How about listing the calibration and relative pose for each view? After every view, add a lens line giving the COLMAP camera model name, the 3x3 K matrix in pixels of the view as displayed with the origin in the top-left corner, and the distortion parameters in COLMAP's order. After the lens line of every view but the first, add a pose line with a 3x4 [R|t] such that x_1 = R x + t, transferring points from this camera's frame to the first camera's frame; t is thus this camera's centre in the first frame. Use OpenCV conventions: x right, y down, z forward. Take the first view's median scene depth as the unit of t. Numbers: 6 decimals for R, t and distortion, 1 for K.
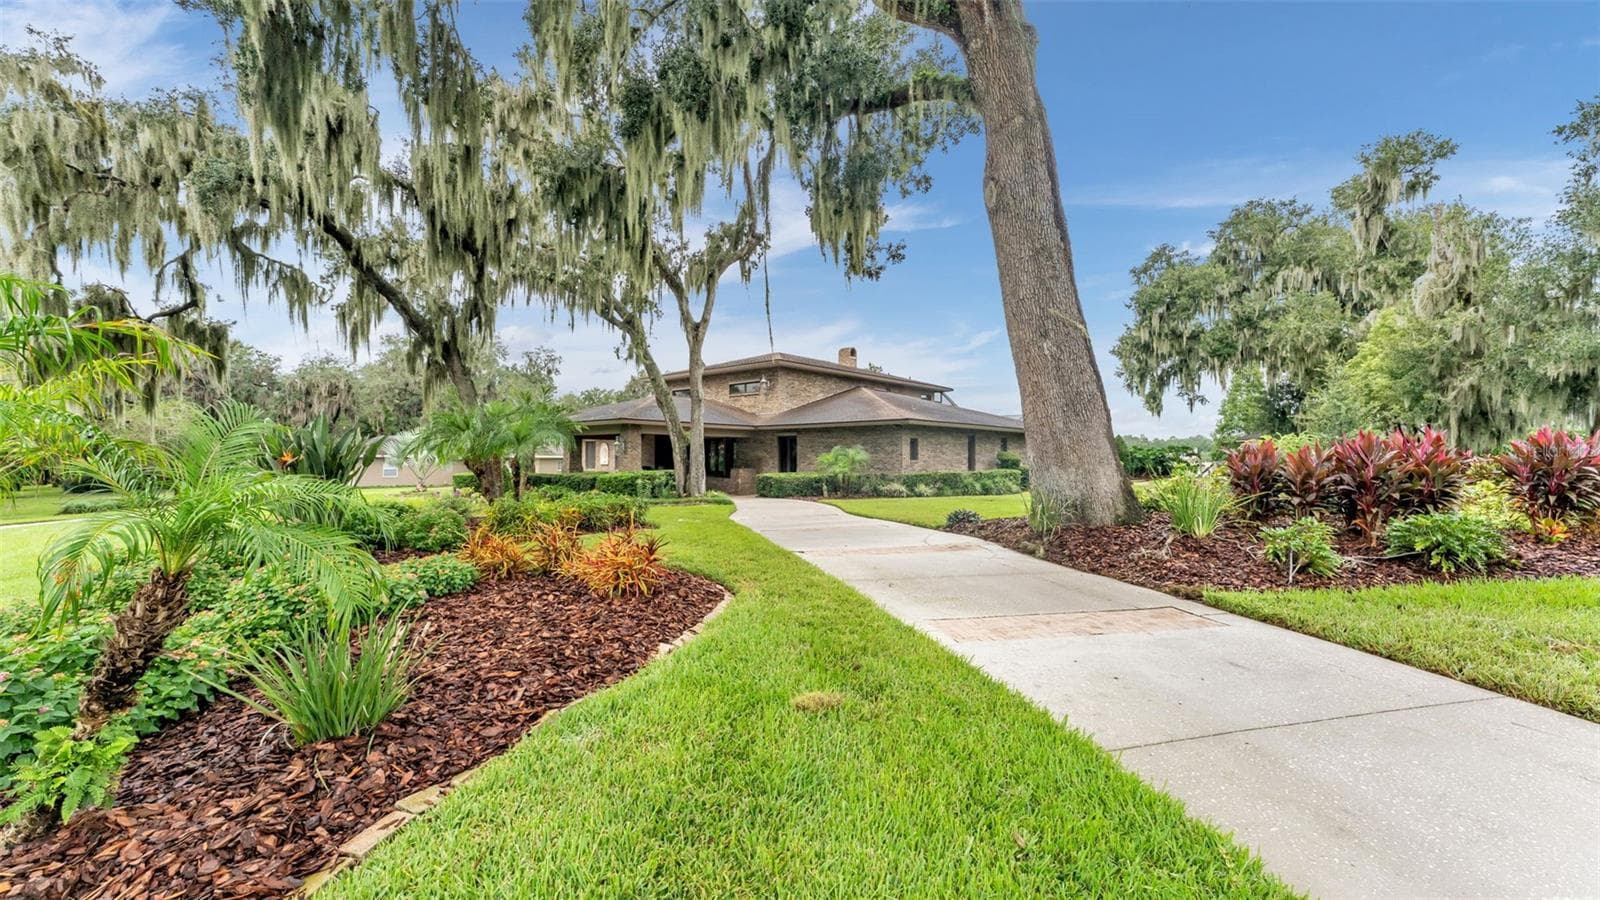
lens RADIAL K [[625.6, 0, 800.0], [0, 625.6, 450.0], [0, 0, 1]] dist [-0.001224, 0.000230]
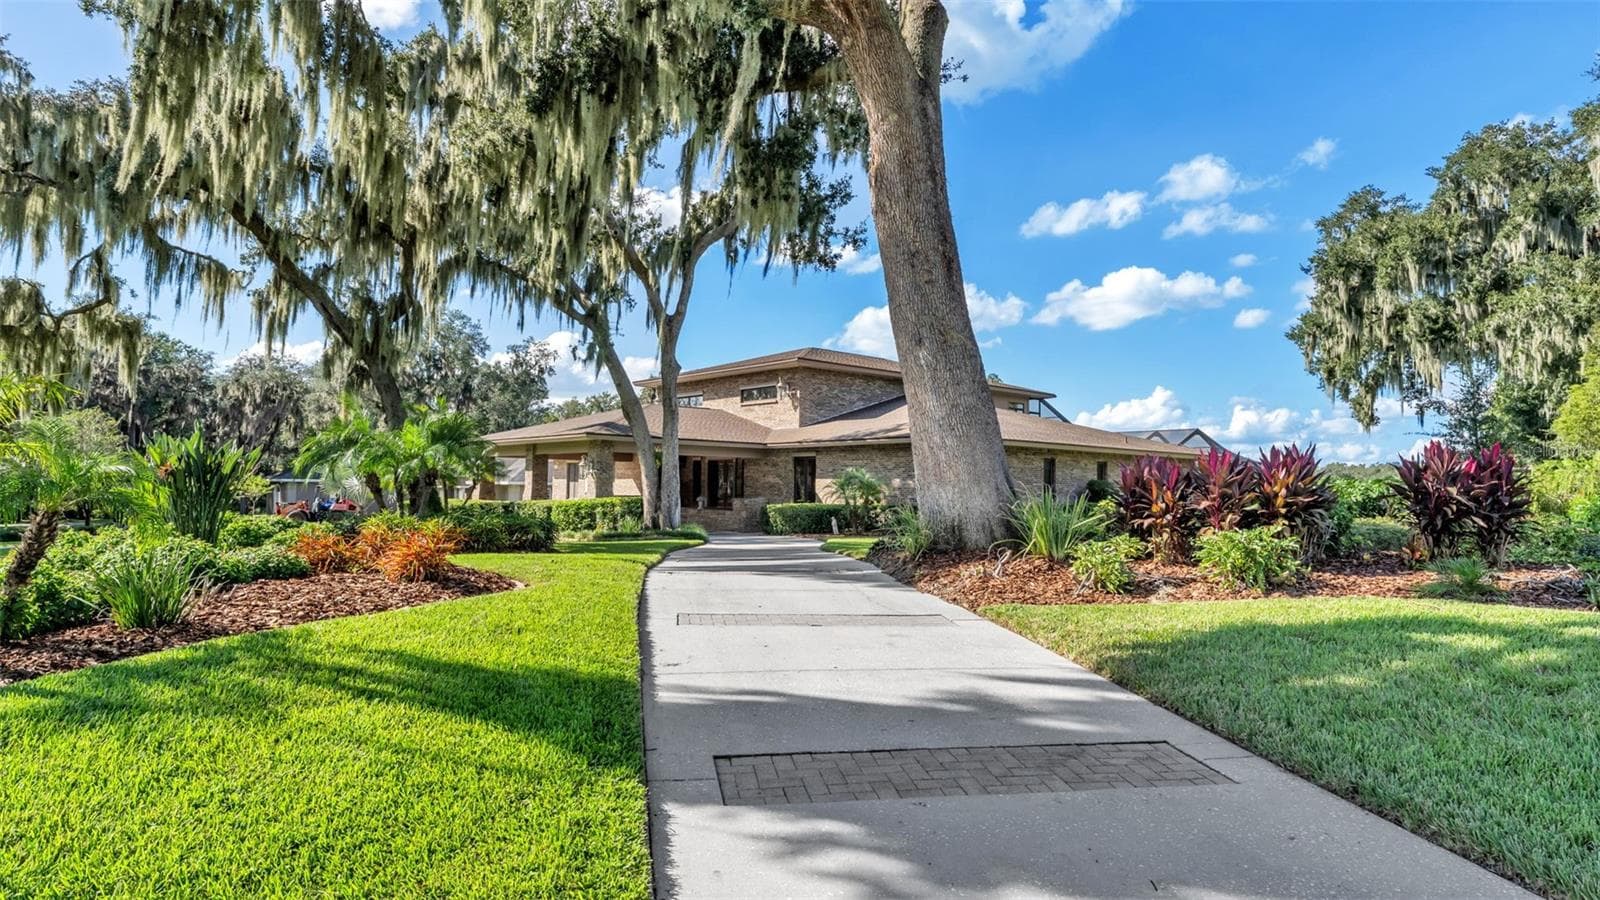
lens RADIAL K [[889.0, 0, 796.3], [0, 889.0, 437.1], [0, 0, 1]] dist [0.003483, -0.000814]
pose [[0.993314, 0.005301, -0.115324, 0.117563], [-0.010798, 0.998832, -0.047091, 0.006451], [0.114940, 0.048021, 0.992211, -0.105740]]
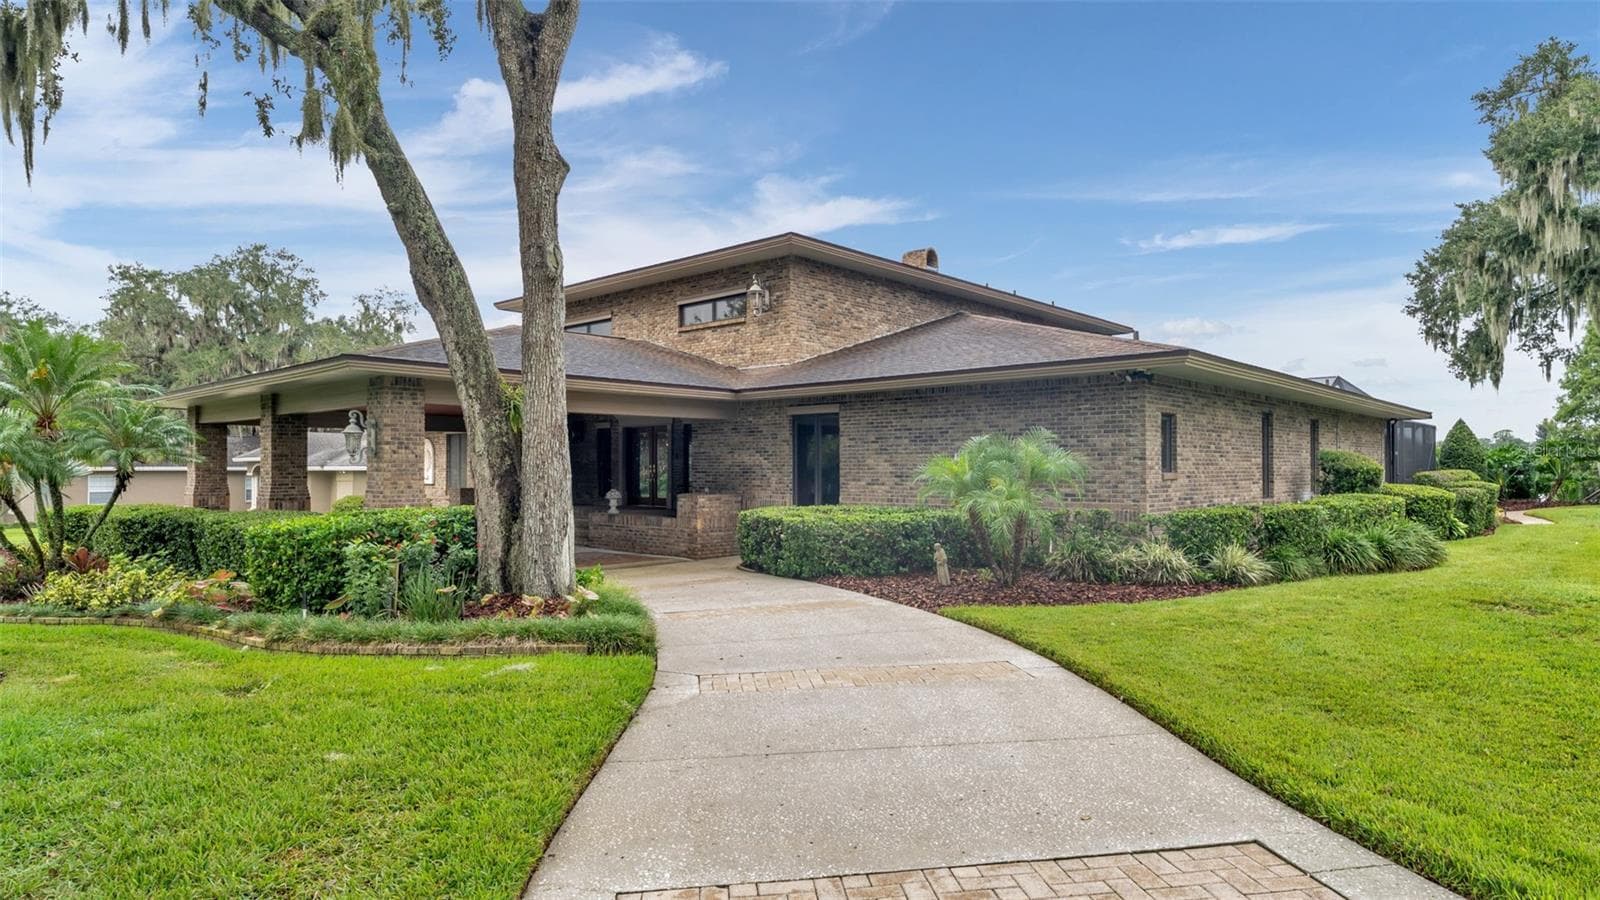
lens RADIAL K [[905.6, 0, 794.7], [0, 905.6, 448.7], [0, 0, 1]] dist [0.003339, 0.001002]
pose [[0.999937, -0.004533, -0.010278, -0.033776], [0.004438, 0.999947, -0.009326, 0.006582], [0.010319, 0.009280, 0.999904, 0.510902]]
